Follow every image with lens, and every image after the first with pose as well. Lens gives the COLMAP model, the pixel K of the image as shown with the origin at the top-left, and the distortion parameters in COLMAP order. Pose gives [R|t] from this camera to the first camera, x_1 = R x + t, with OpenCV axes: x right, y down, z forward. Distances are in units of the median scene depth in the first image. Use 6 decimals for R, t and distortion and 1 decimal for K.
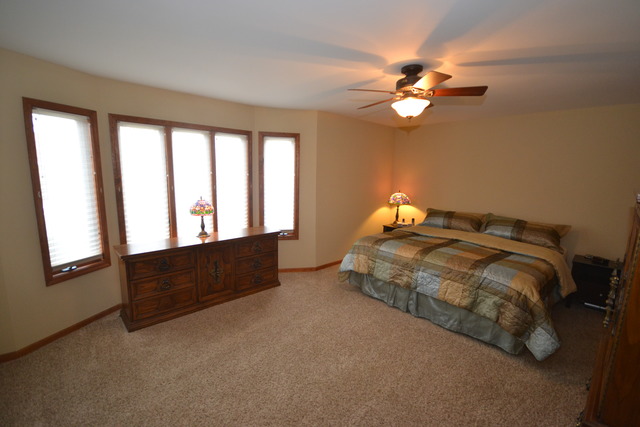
lens RADIAL K [[284.5, 0, 318.1], [0, 284.5, 216.6], [0, 0, 1]] dist [0.003727, -0.006045]
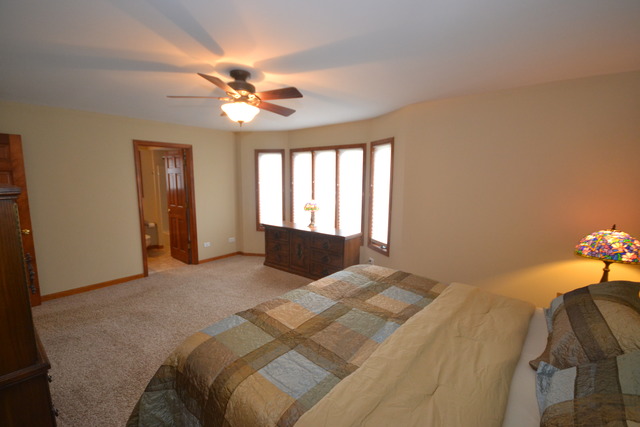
lens RADIAL K [[284.5, 0, 318.1], [0, 284.5, 216.6], [0, 0, 1]] dist [0.003727, -0.006045]
pose [[0.138383, 0.115522, -0.983618, 1.094582], [-0.160703, 0.982631, 0.092797, -0.128995], [0.977254, 0.145229, 0.154544, 0.921886]]
